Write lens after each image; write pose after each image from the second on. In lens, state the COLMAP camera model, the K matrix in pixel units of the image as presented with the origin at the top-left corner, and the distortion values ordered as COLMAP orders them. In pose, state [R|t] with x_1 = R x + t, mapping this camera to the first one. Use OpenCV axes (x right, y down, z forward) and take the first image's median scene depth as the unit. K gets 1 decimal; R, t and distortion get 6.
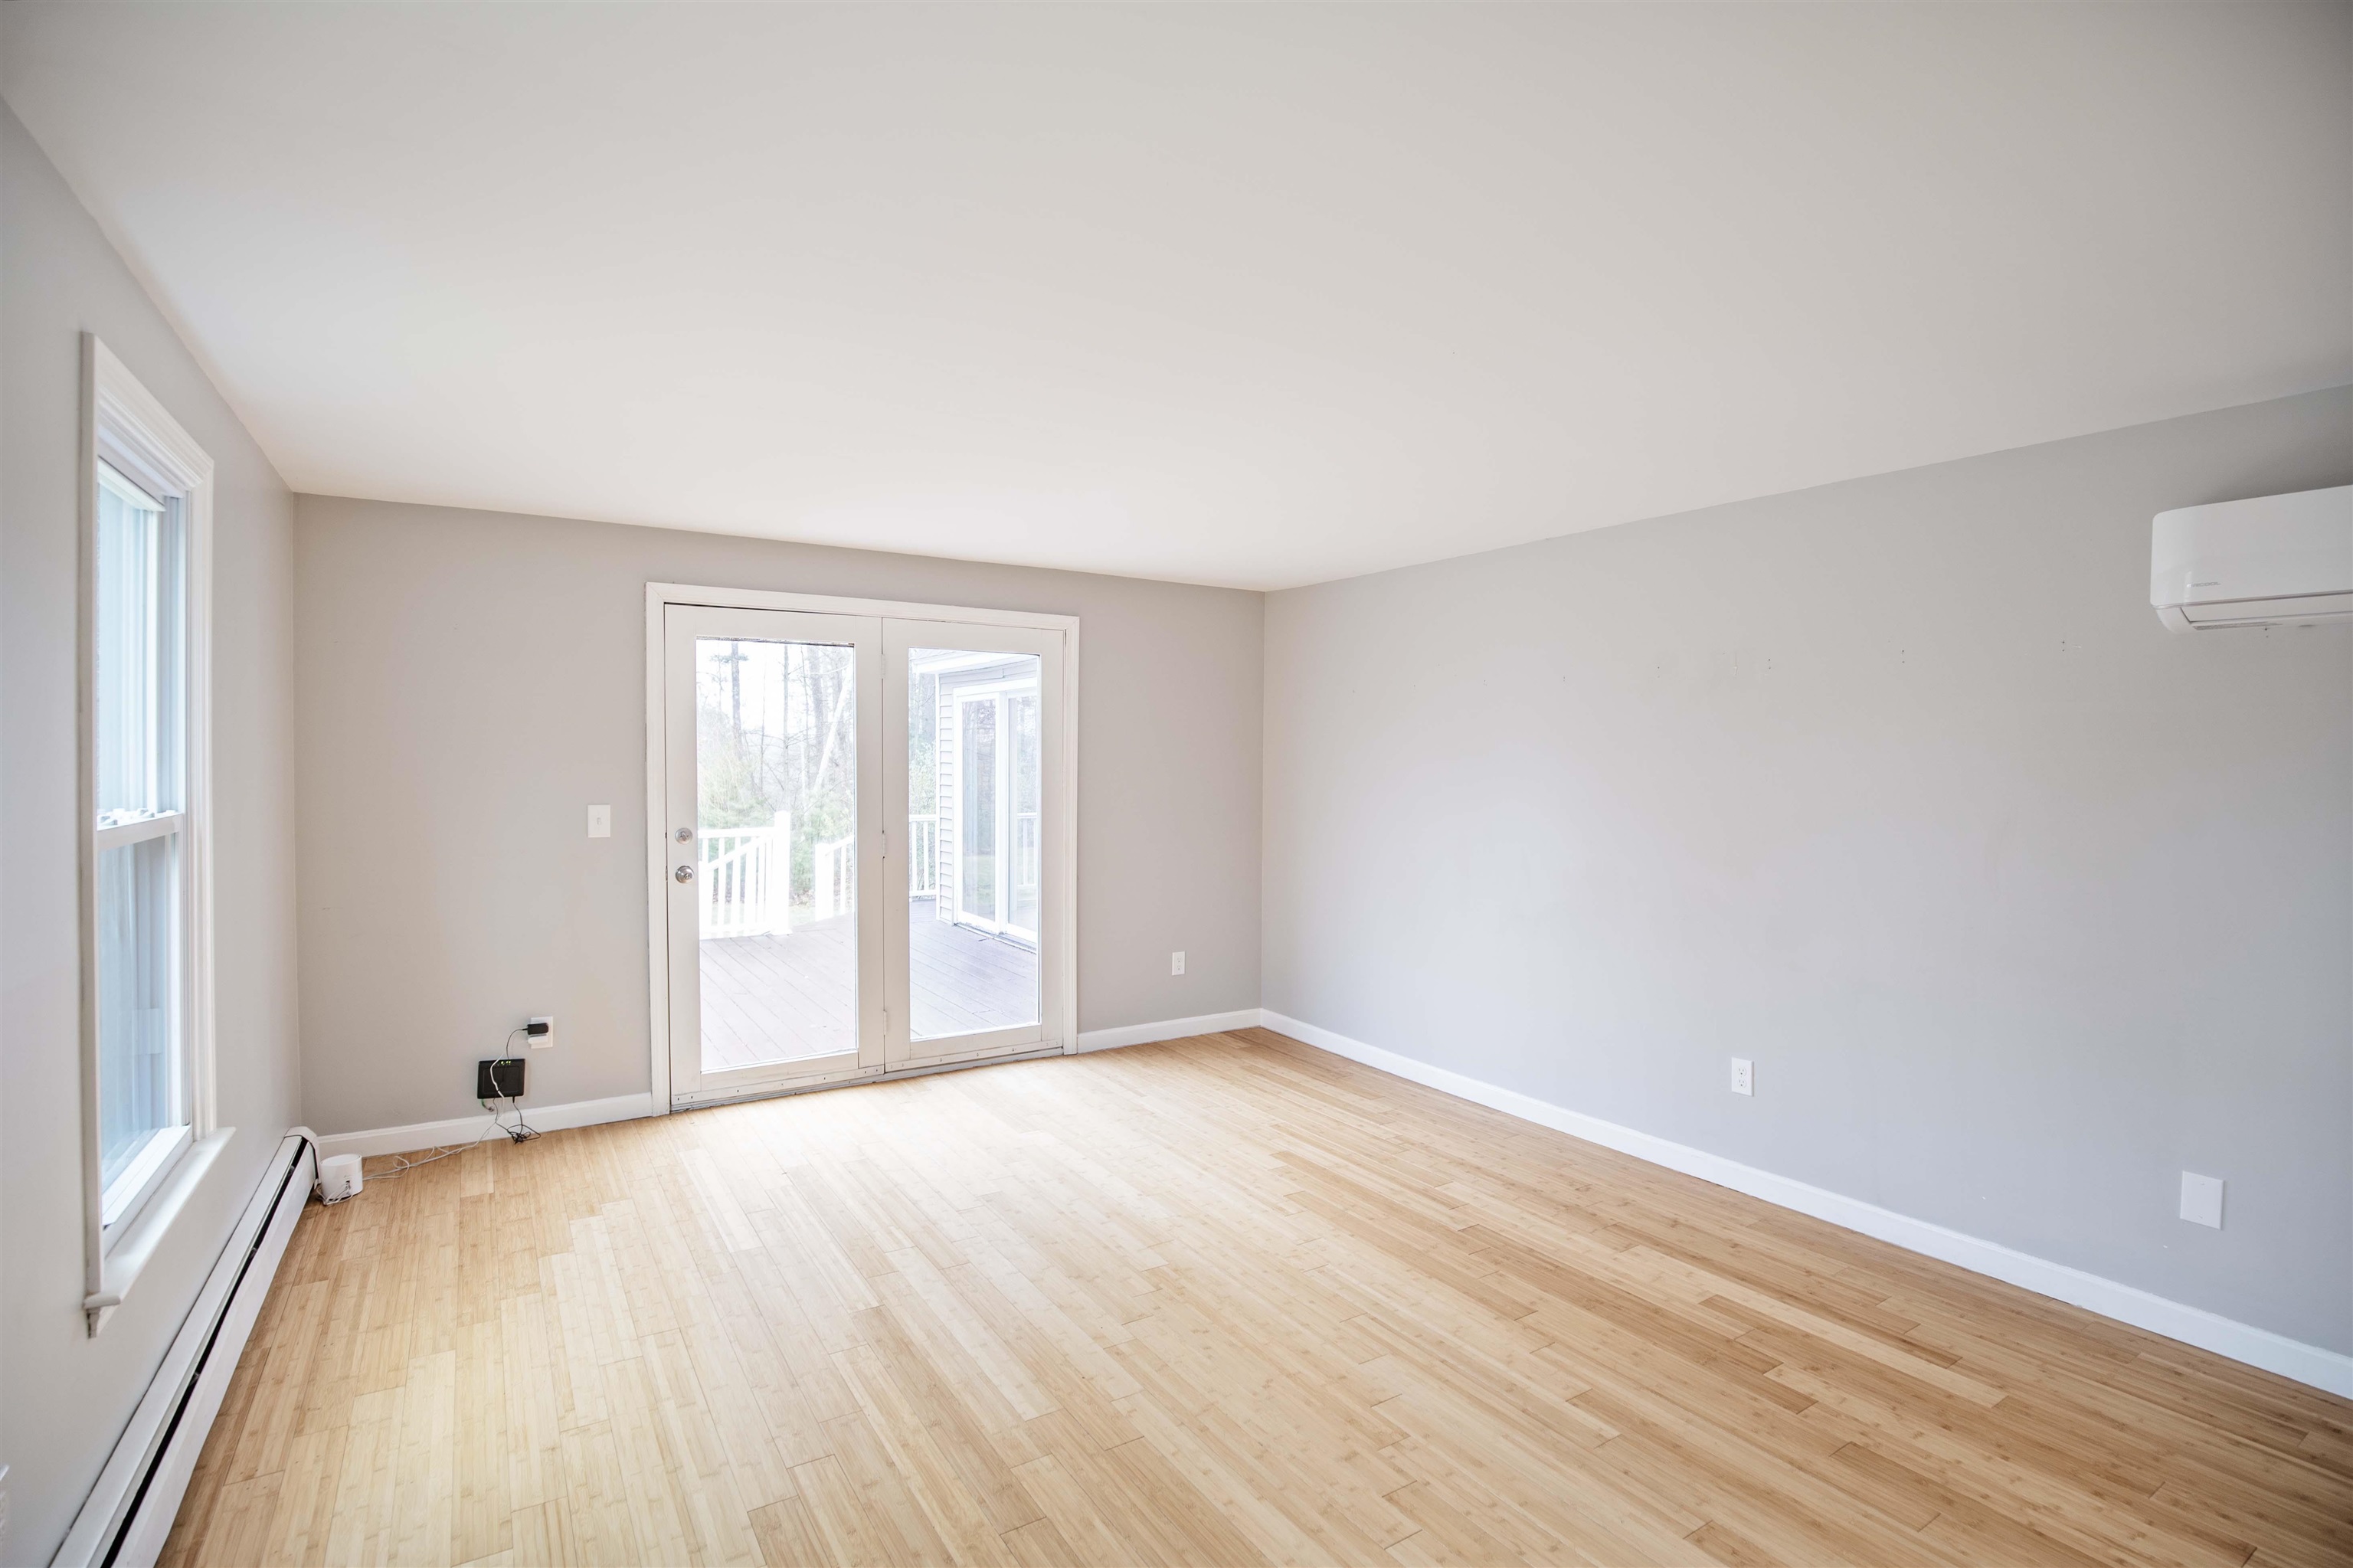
lens RADIAL K [[1104.5, 0, 1179.4], [0, 1104.5, 774.9], [0, 0, 1]] dist [0.001561, 0.000193]
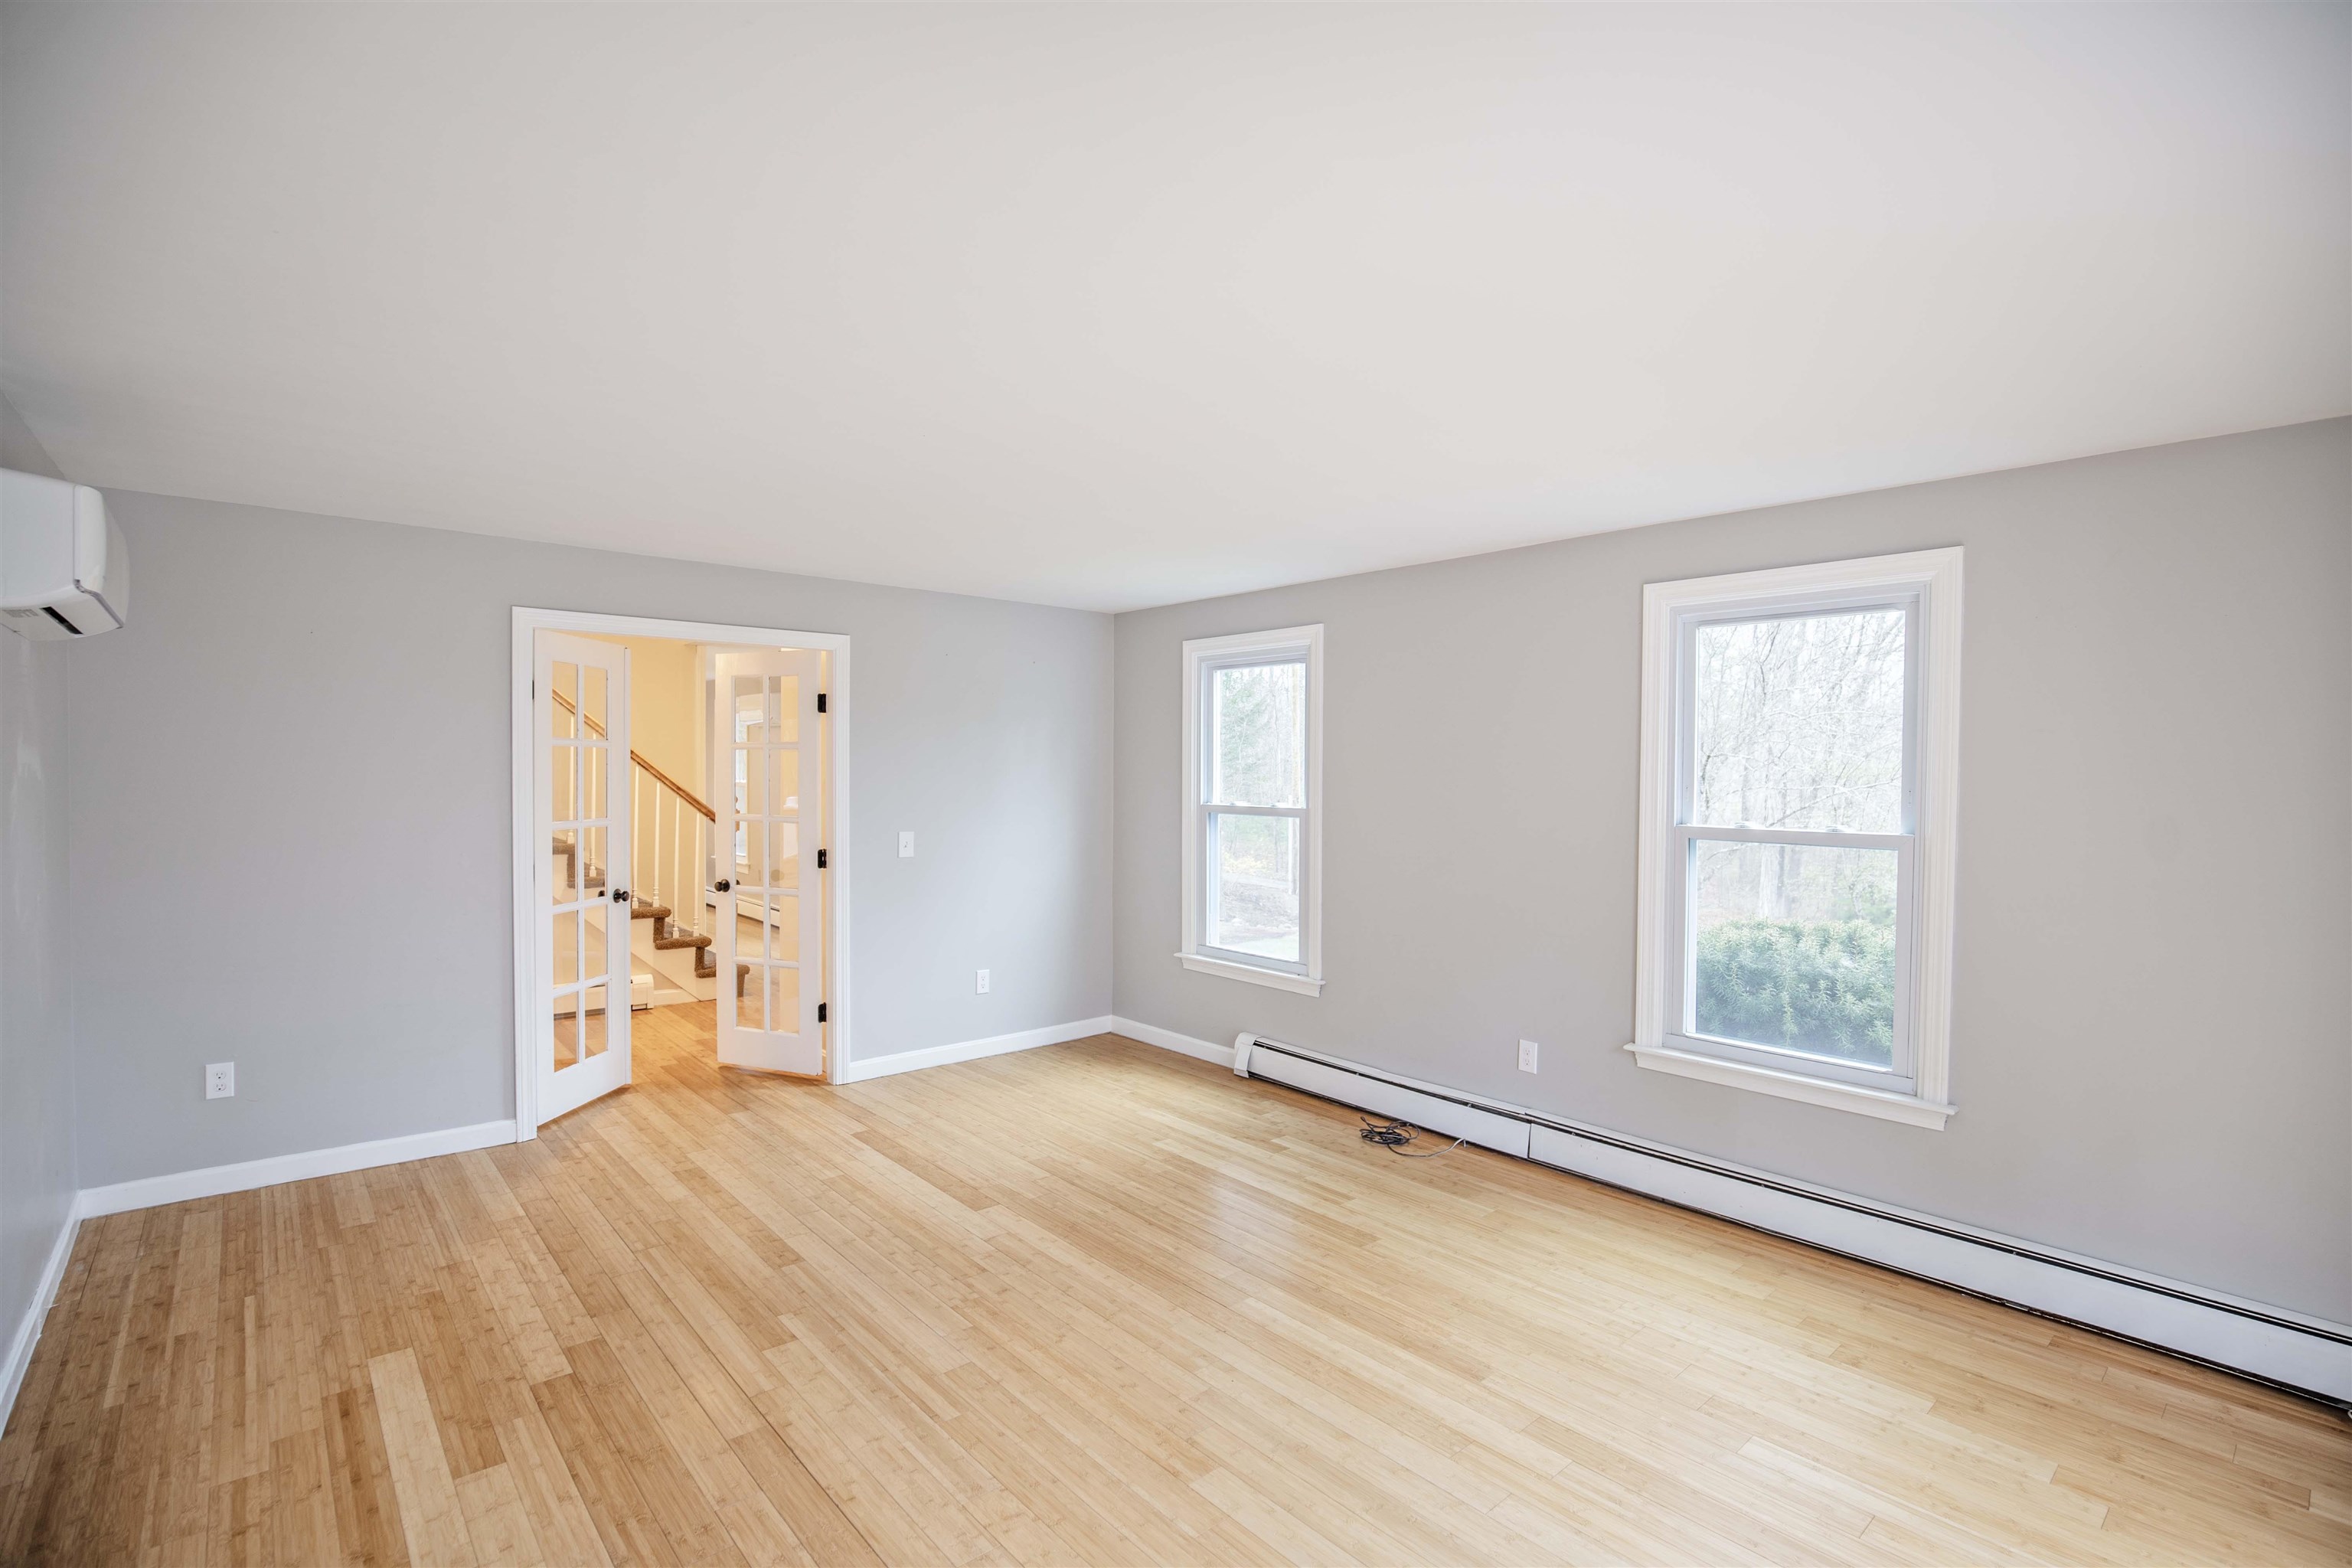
lens RADIAL K [[1104.0, 0, 1174.5], [0, 1104.0, 783.3], [0, 0, 1]] dist [0.001561, 0.000193]
pose [[-0.988384, -0.017276, -0.150990, 0.138206], [-0.021073, 0.999500, 0.023582, -0.036147], [0.150507, 0.026489, -0.988254, 2.014523]]
